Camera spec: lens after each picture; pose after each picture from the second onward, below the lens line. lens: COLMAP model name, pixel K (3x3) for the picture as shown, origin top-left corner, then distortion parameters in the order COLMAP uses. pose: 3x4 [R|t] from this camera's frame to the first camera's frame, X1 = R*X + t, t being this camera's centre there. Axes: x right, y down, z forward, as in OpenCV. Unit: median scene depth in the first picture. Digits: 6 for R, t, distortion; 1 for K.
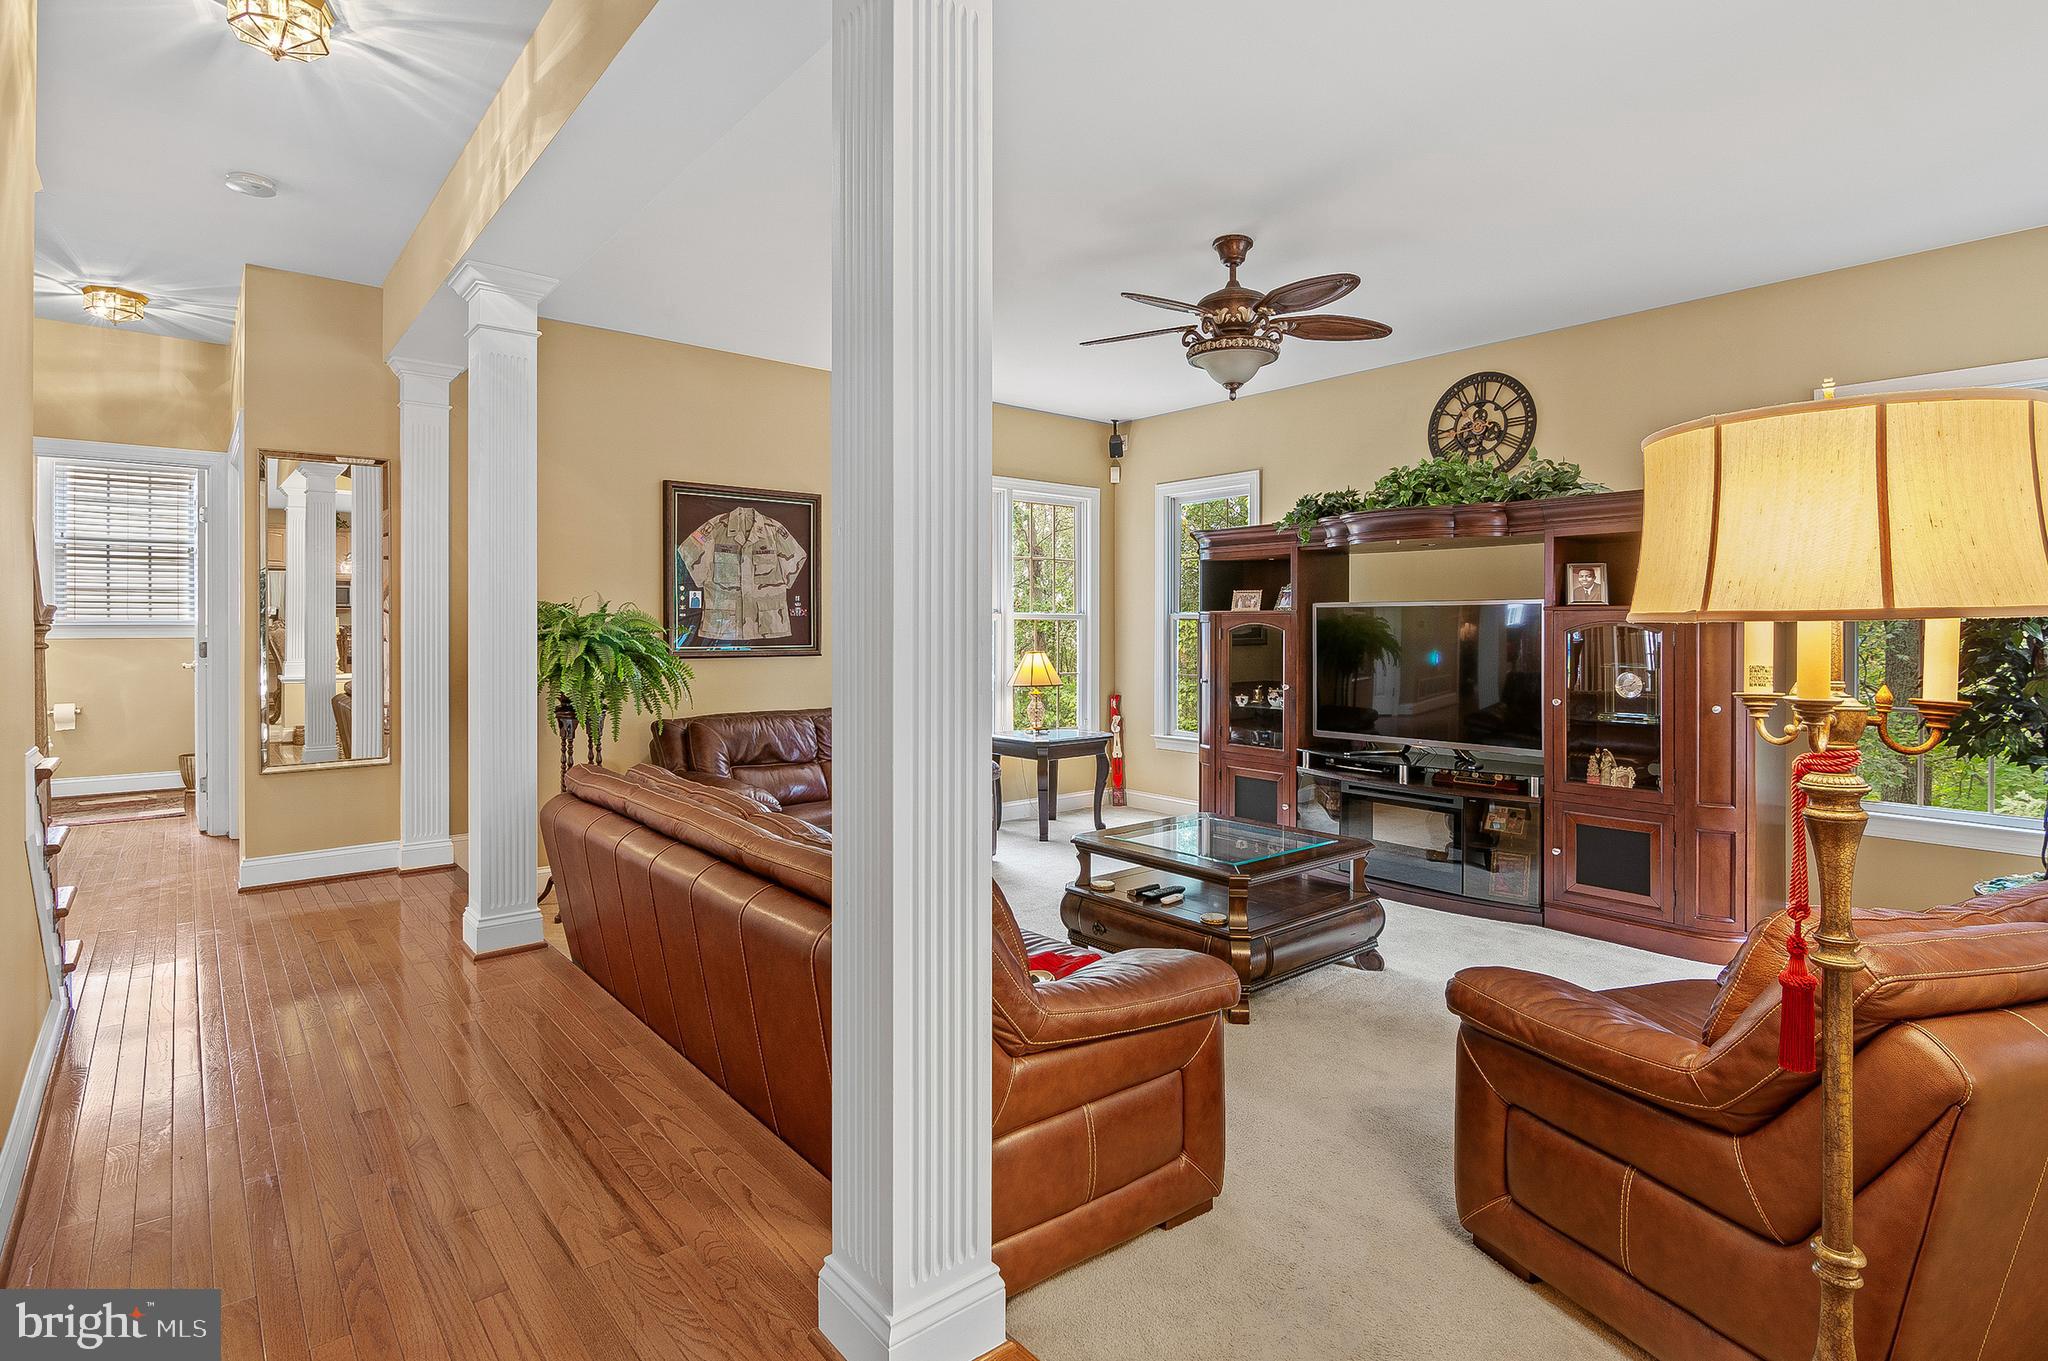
lens RADIAL K [[1007.6, 0, 1026.1], [0, 1007.6, 627.5], [0, 0, 1]] dist [-0.001966, -0.006895]
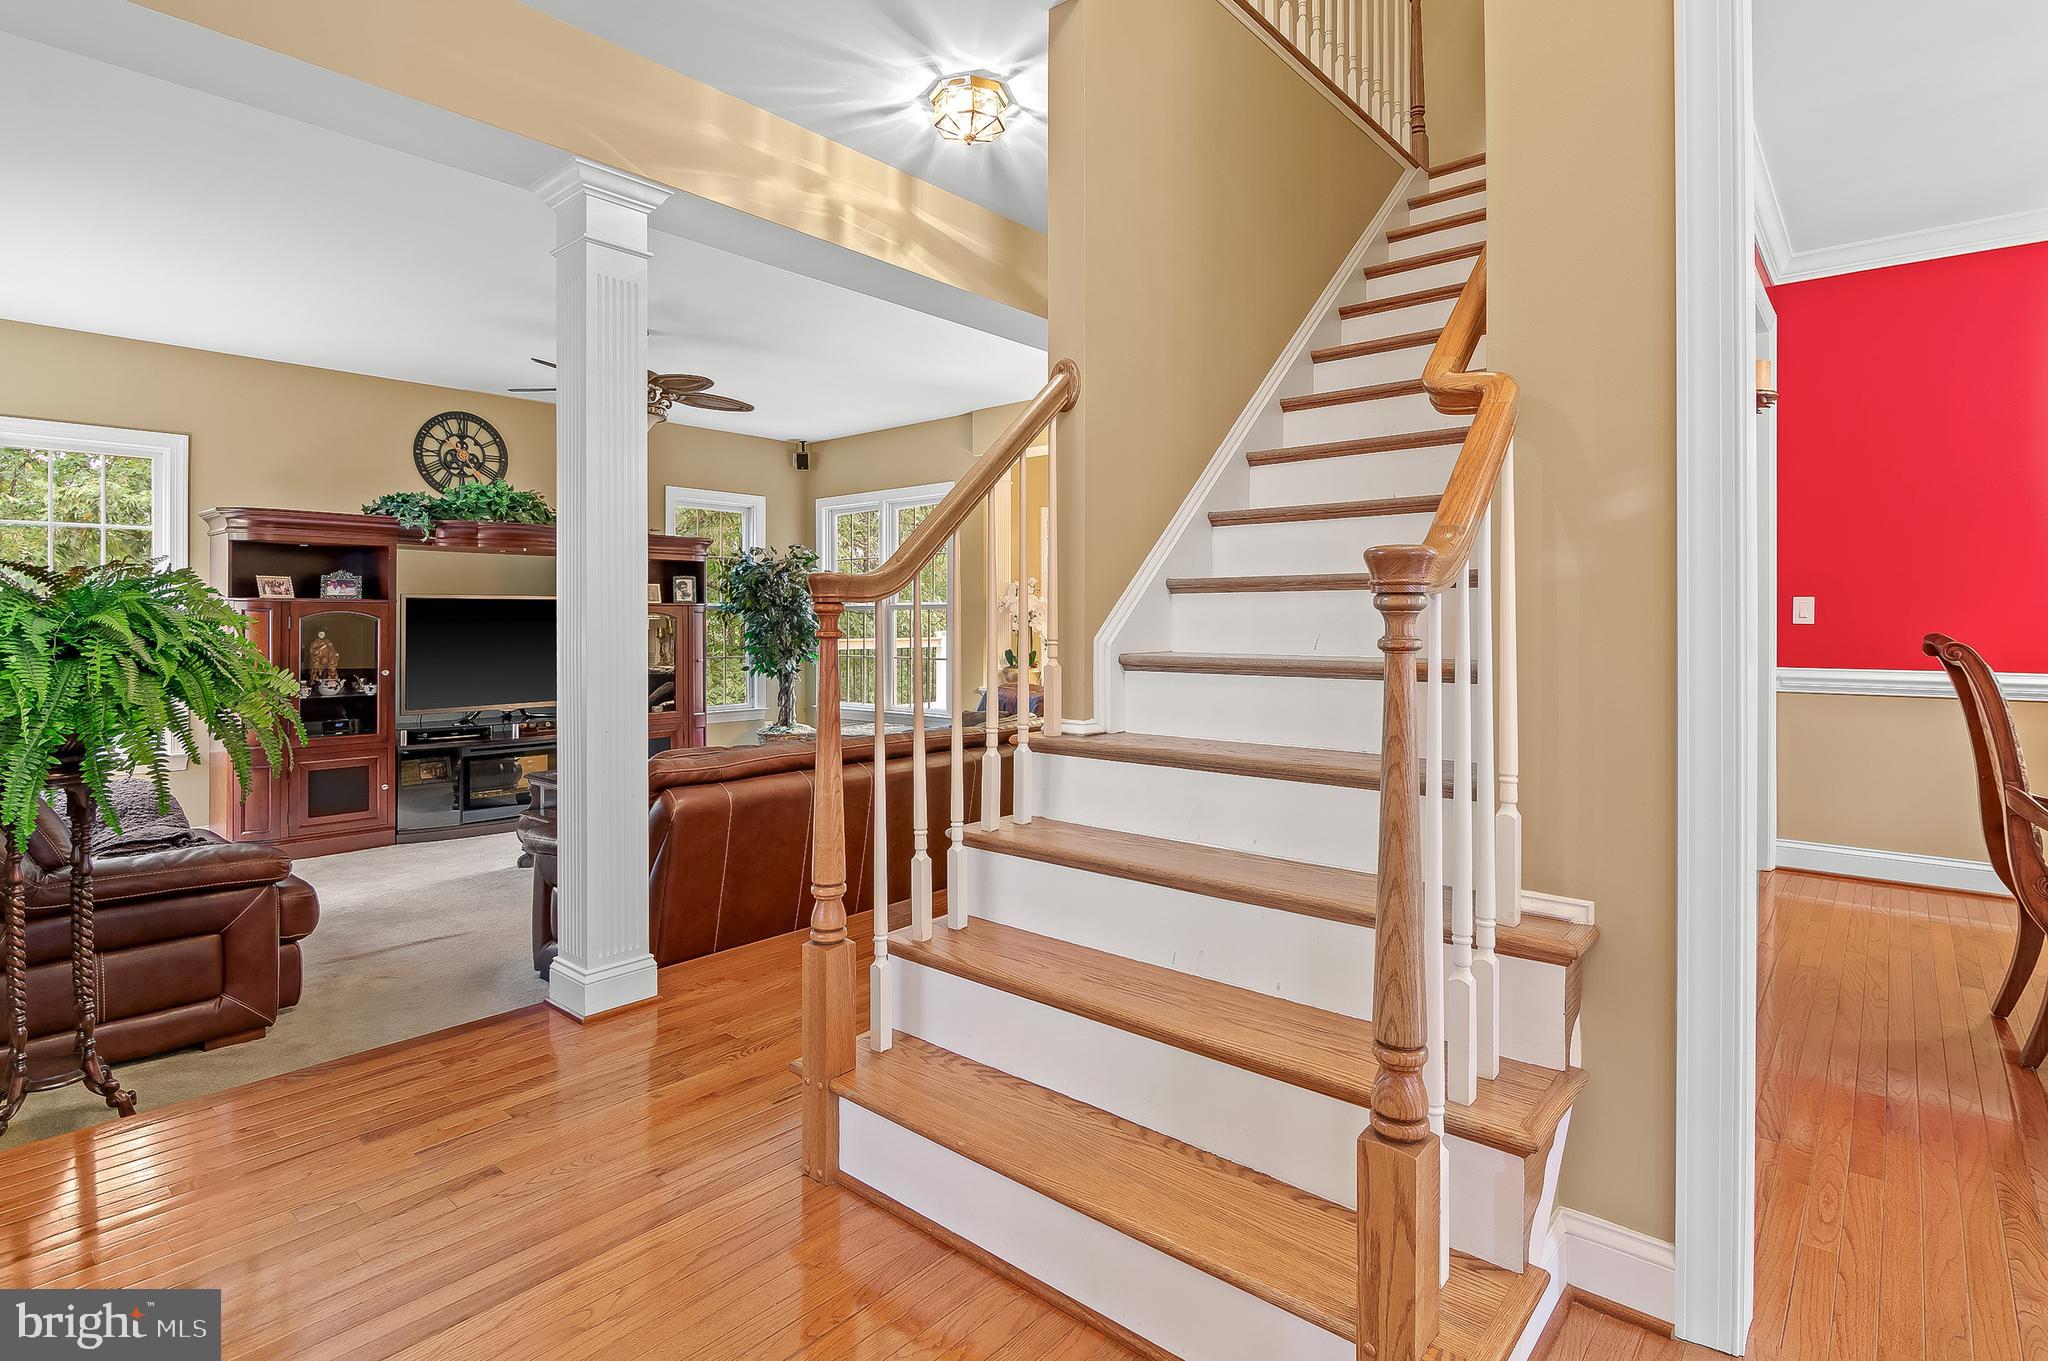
lens RADIAL K [[1029.9, 0, 1030.6], [0, 1029.9, 609.7], [0, 0, 1]] dist [-0.002205, -0.007733]
pose [[-0.159990, 0.007747, 0.987088, -0.909759], [0.001036, 0.999970, -0.007681, 0.002289], [-0.987118, -0.000206, -0.159993, 0.506626]]
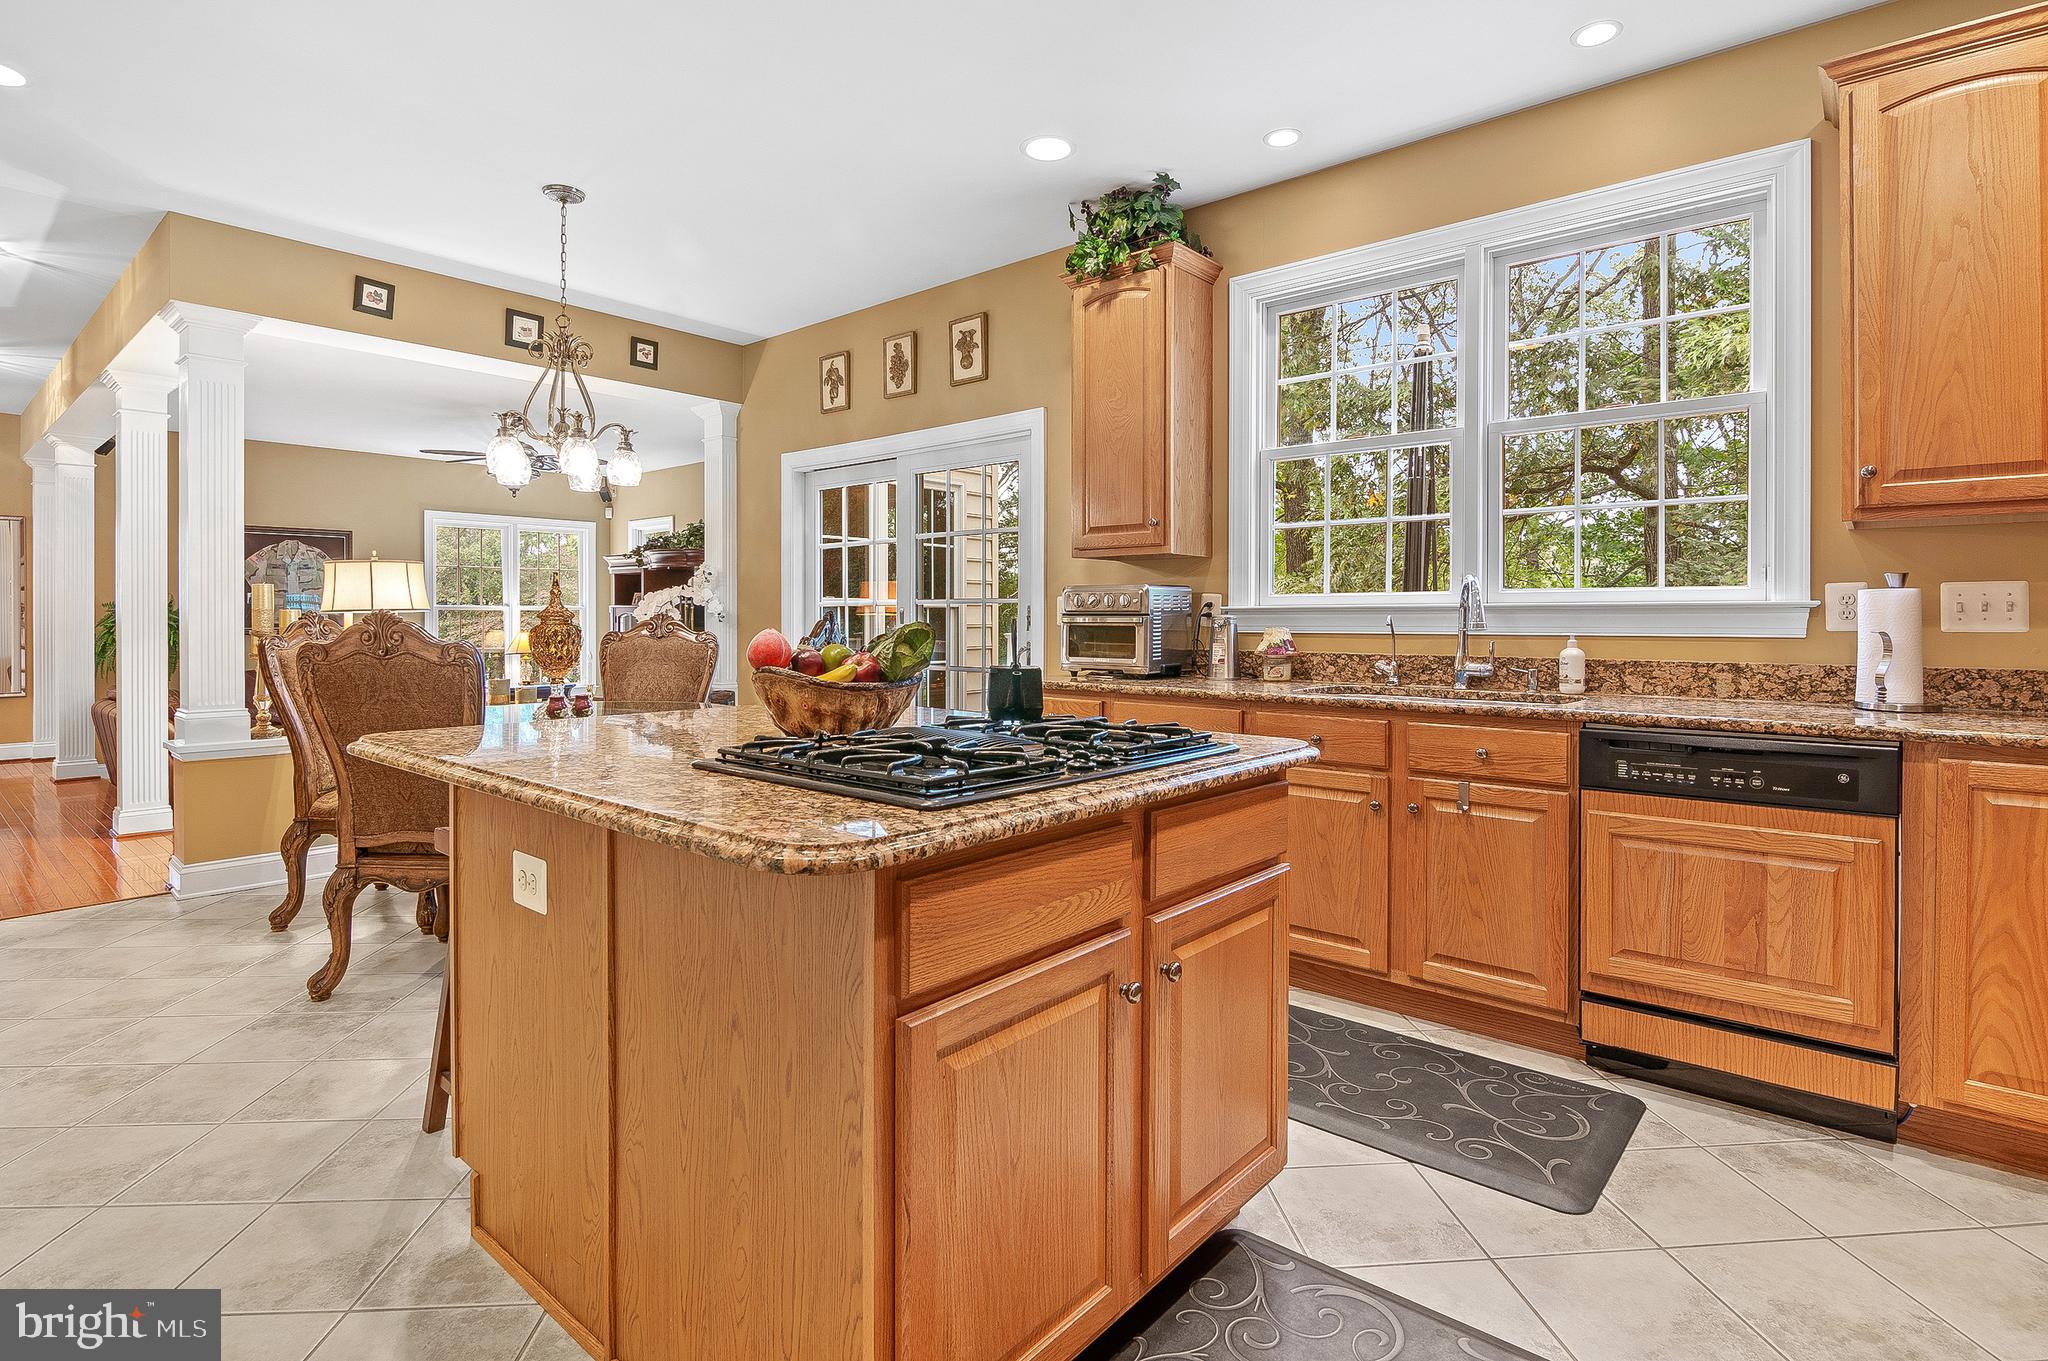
lens RADIAL K [[1015.9, 0, 1027.9], [0, 1015.9, 629.3], [0, 0, 1]] dist [-0.000670, -0.010682]
pose [[0.986778, 0.001604, 0.162071, 0.623042], [-0.003821, 0.999903, 0.013368, -0.006134], [-0.162034, -0.013811, 0.986689, -0.773243]]
